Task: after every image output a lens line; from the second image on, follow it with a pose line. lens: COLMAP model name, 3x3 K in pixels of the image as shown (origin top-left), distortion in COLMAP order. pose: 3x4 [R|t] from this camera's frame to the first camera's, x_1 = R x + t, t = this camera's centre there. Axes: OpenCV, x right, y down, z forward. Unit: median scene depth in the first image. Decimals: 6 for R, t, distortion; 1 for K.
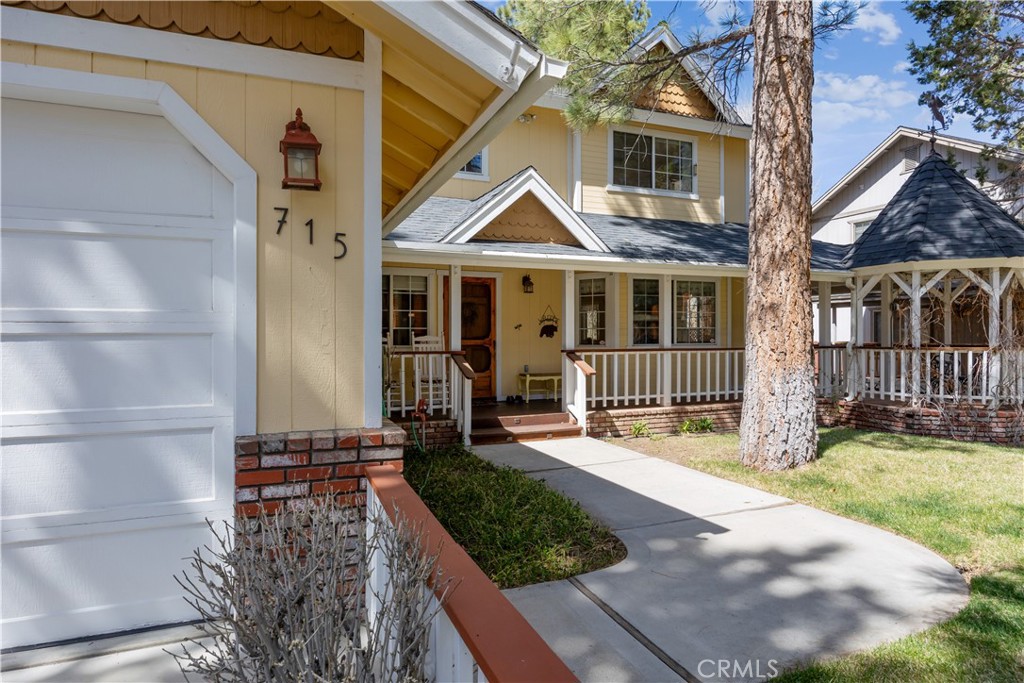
lens RADIAL K [[580.1, 0, 501.0], [0, 580.1, 336.6], [0, 0, 1]] dist [-0.005204, 0.000481]
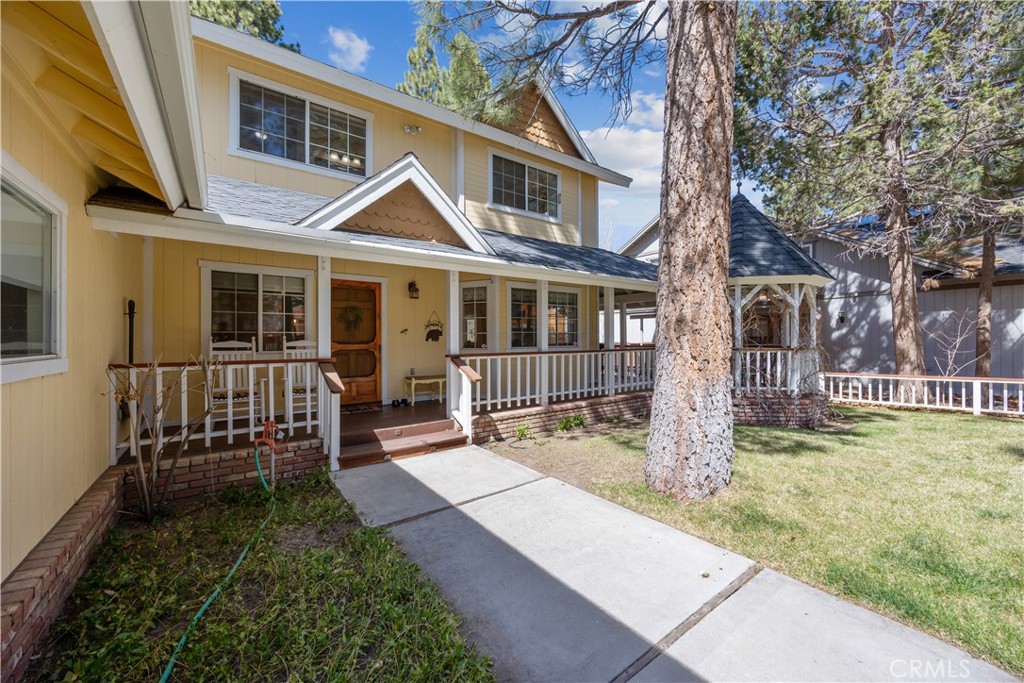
lens RADIAL K [[382.3, 0, 493.0], [0, 382.3, 341.1], [0, 0, 1]] dist [-0.009124, 0.000091]
pose [[0.975292, -0.004107, 0.220880, 0.038815], [0.002768, 0.999976, 0.006373, -0.003792], [-0.220900, -0.005605, 0.975280, 0.346851]]
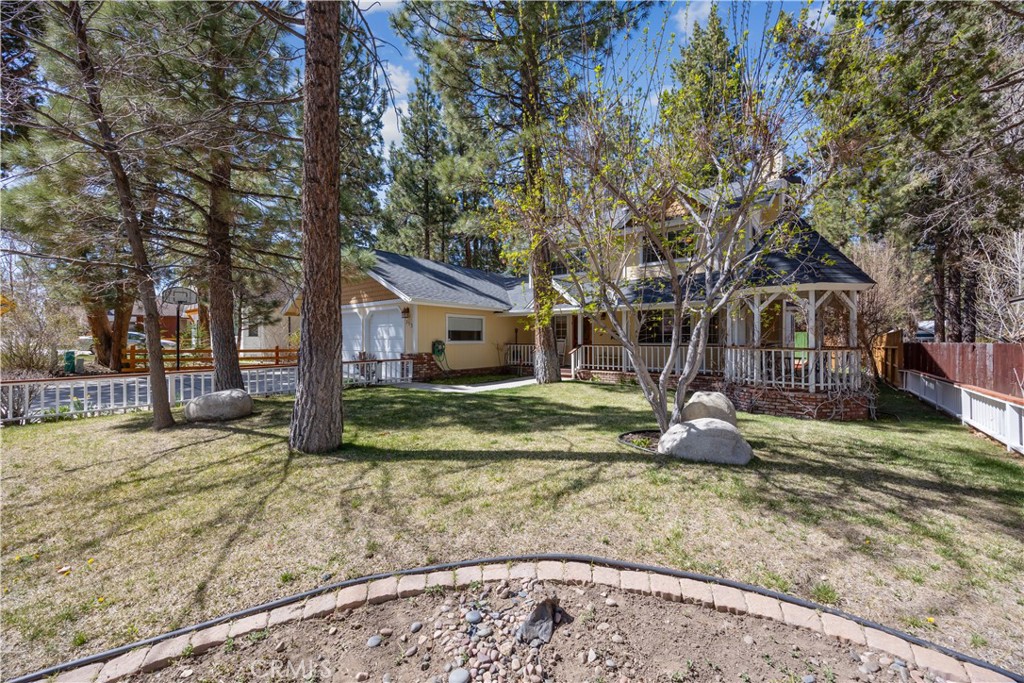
lens RADIAL K [[382.3, 0, 514.8], [0, 382.3, 337.0], [0, 0, 1]] dist [-0.009124, 0.000091]
pose [[0.481342, -0.002576, -0.876529, 1.365746], [0.000036, 0.999996, -0.002919, -0.004611], [0.876533, 0.001373, 0.481340, -0.022876]]
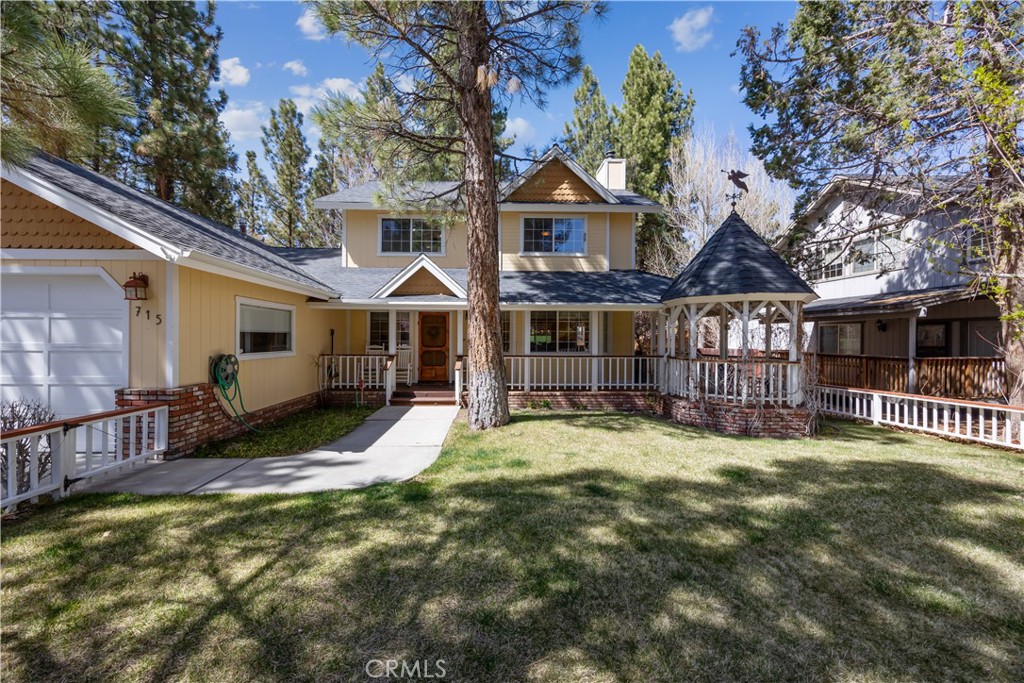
lens RADIAL K [[382.3, 0, 492.2], [0, 382.3, 336.0], [0, 0, 1]] dist [-0.009124, 0.000091]
pose [[0.928099, 0.005760, -0.372288, 0.612178], [-0.007804, 0.999962, -0.003985, -0.028893], [0.372251, 0.006604, 0.928109, -0.017175]]
